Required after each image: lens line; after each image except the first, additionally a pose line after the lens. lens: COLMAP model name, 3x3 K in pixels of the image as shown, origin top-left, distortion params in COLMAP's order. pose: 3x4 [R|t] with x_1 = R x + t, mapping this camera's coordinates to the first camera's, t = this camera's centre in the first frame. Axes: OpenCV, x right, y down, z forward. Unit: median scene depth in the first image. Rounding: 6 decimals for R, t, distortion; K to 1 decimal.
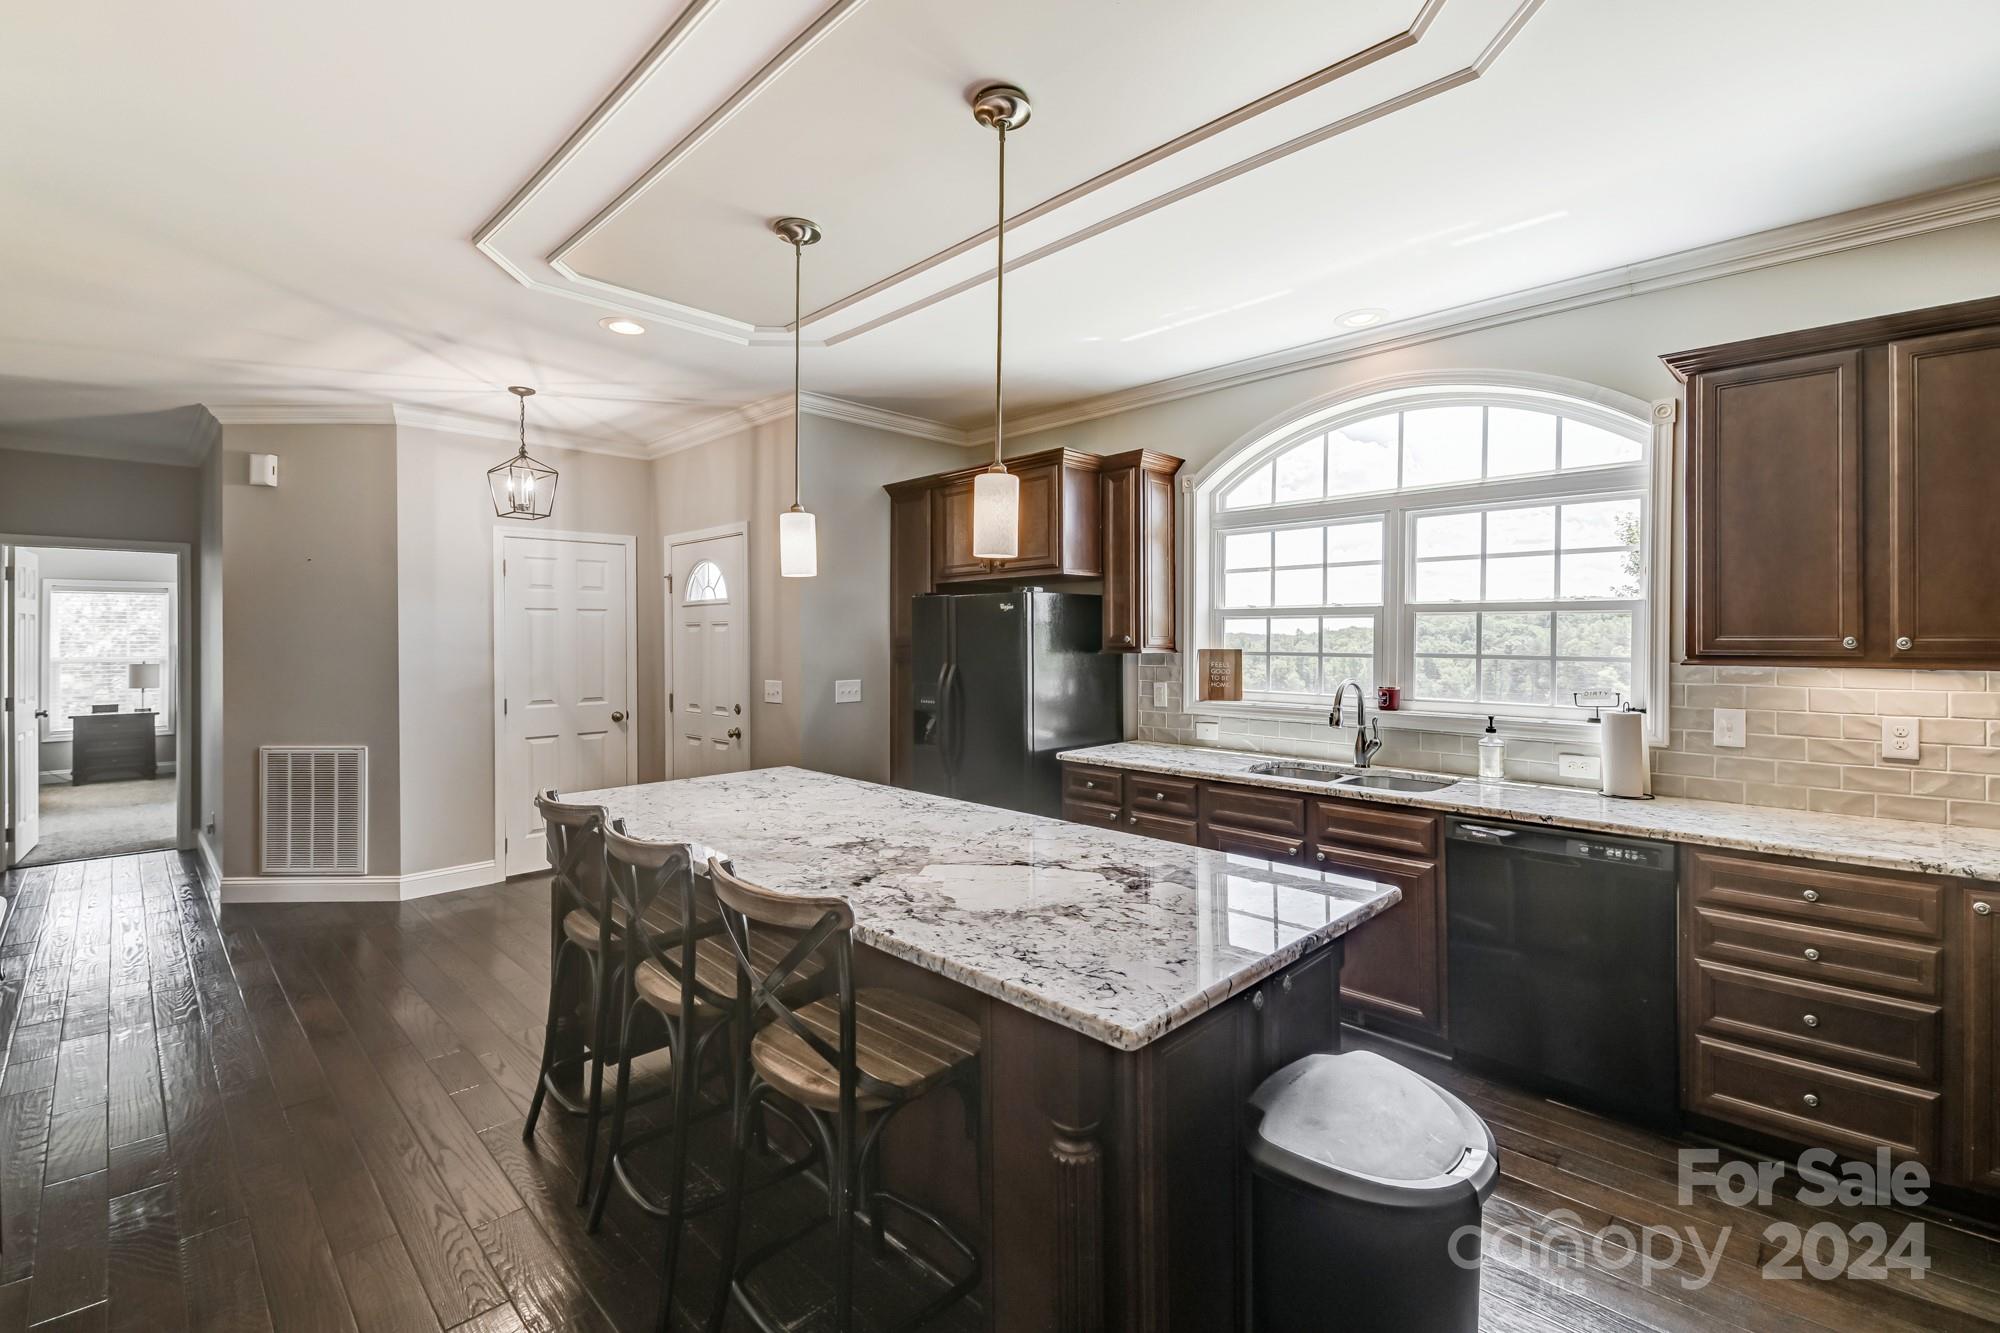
lens RADIAL K [[880.1, 0, 999.6], [0, 880.1, 636.6], [0, 0, 1]] dist [0.000545, -0.000013]
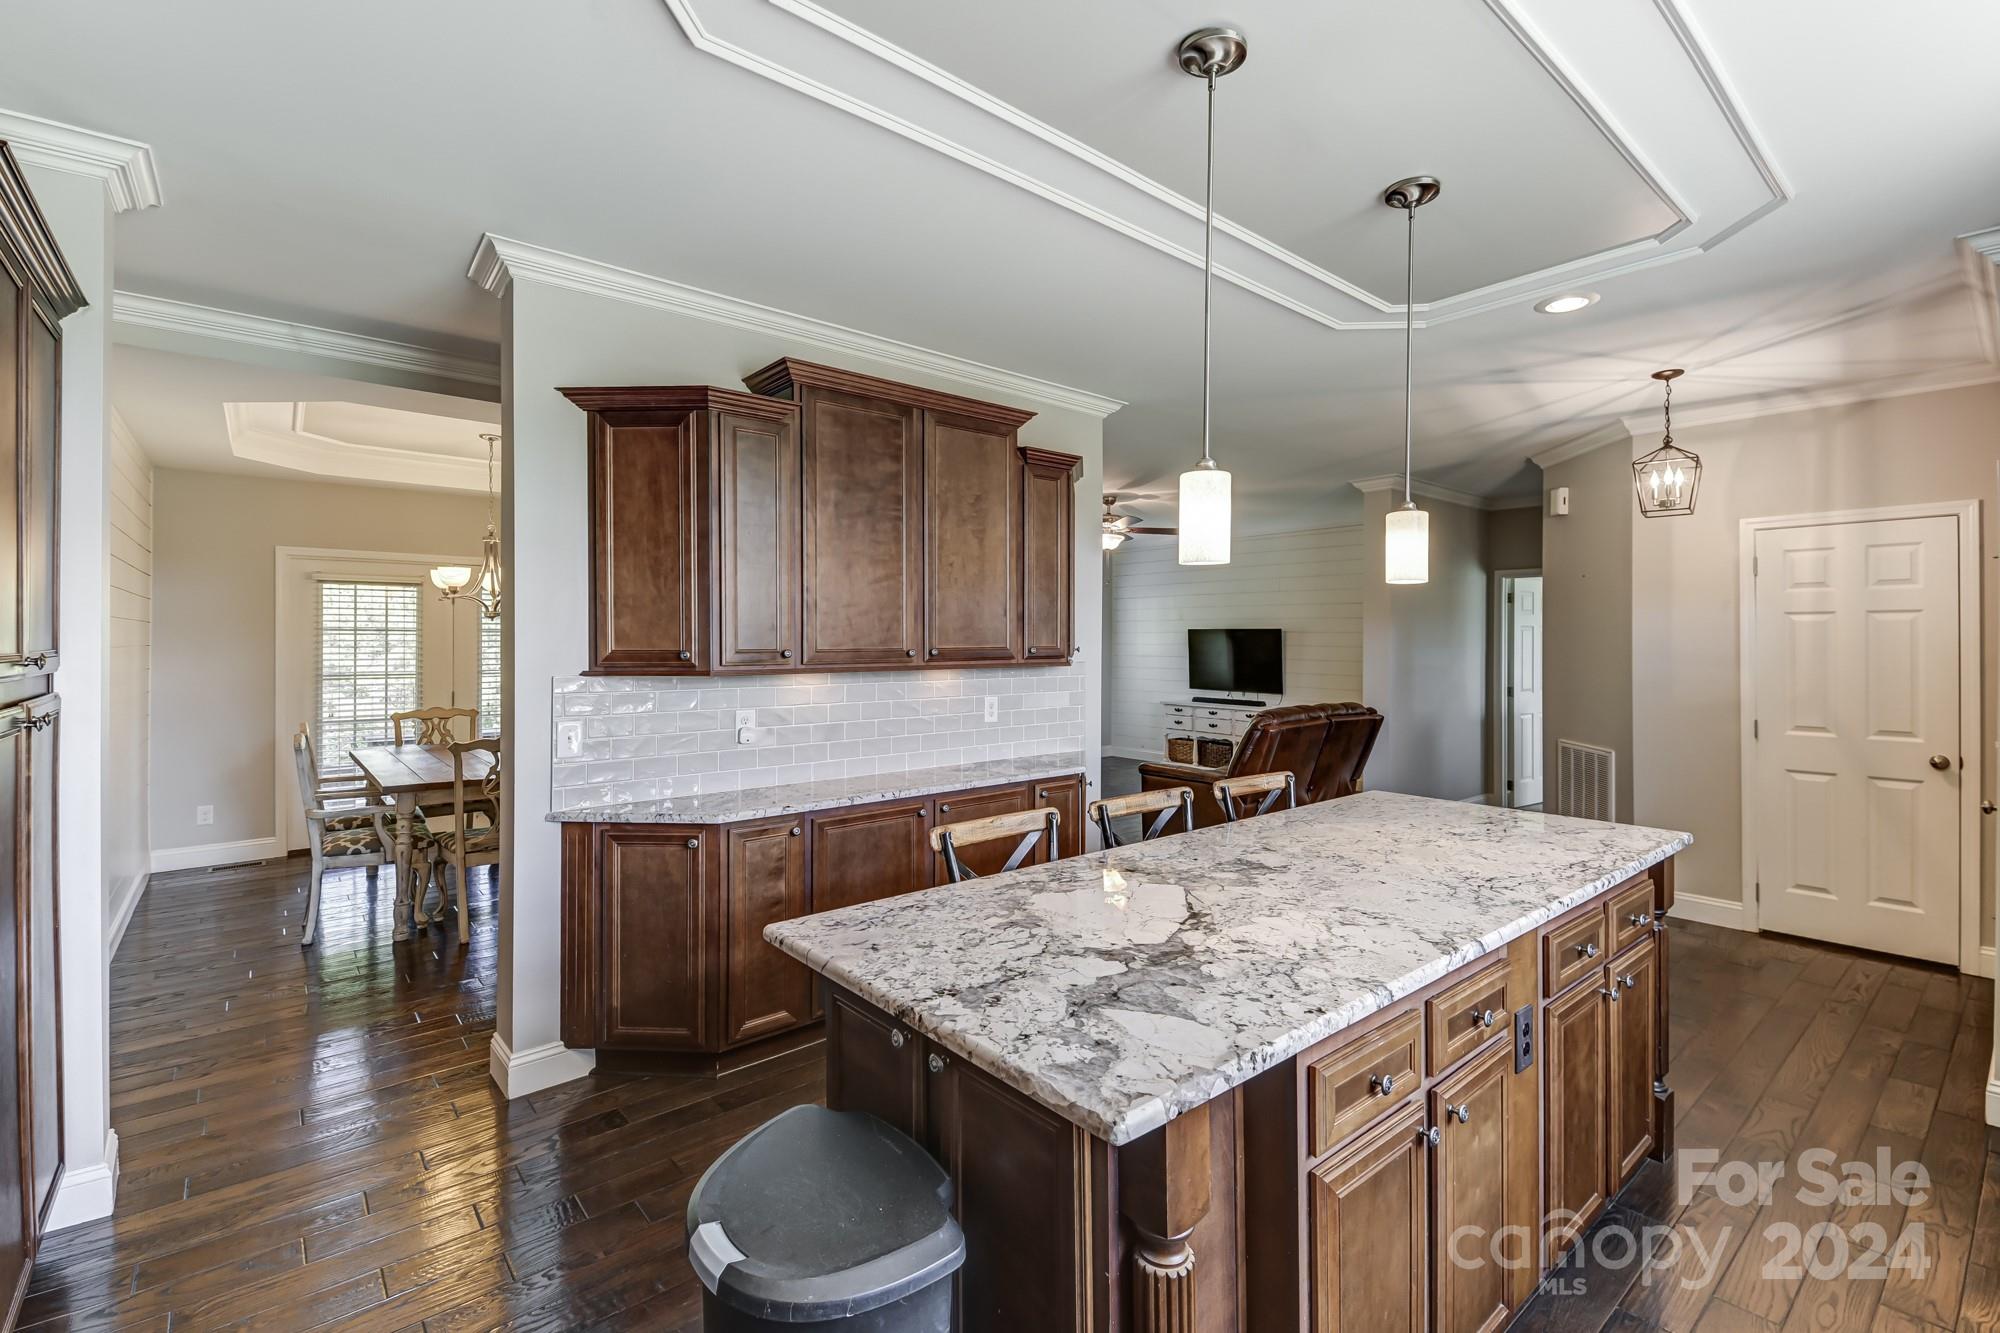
lens RADIAL K [[880.1, 0, 999.6], [0, 880.1, 636.6], [0, 0, 1]] dist [0.000545, -0.000013]
pose [[-0.095046, -0.003757, -0.995466, 0.620526], [-0.001405, 0.999992, -0.003640, -0.009804], [0.995472, 0.001053, -0.095050, 0.604134]]
